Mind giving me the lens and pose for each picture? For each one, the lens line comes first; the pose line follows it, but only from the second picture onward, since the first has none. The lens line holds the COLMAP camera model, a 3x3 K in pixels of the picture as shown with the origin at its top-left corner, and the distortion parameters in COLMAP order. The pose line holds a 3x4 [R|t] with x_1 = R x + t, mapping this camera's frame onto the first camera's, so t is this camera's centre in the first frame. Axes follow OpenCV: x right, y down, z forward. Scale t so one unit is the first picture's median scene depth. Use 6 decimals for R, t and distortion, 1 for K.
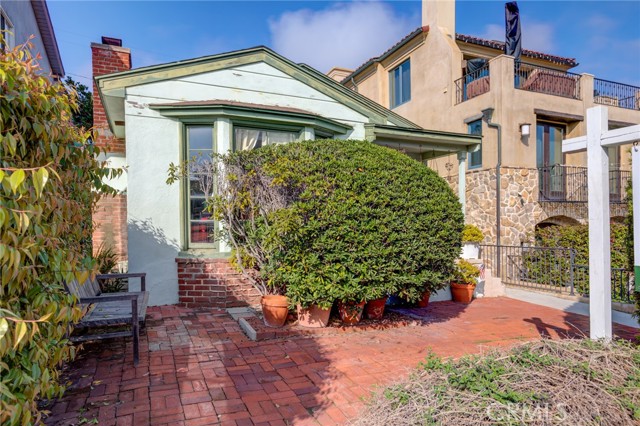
lens RADIAL K [[387.6, 0, 320.3], [0, 387.6, 216.8], [0, 0, 1]] dist [-0.001715, -0.000323]
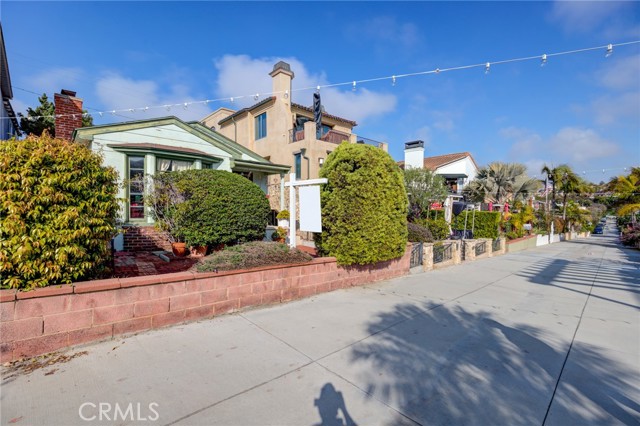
lens RADIAL K [[298.2, 0, 320.2], [0, 298.2, 211.0], [0, 0, 1]] dist [-0.015741, 0.000076]
pose [[0.946559, 0.009209, 0.322399, 0.076954], [-0.017950, 0.999547, 0.024151, -0.019480], [-0.322030, -0.028648, 0.946296, -0.675261]]
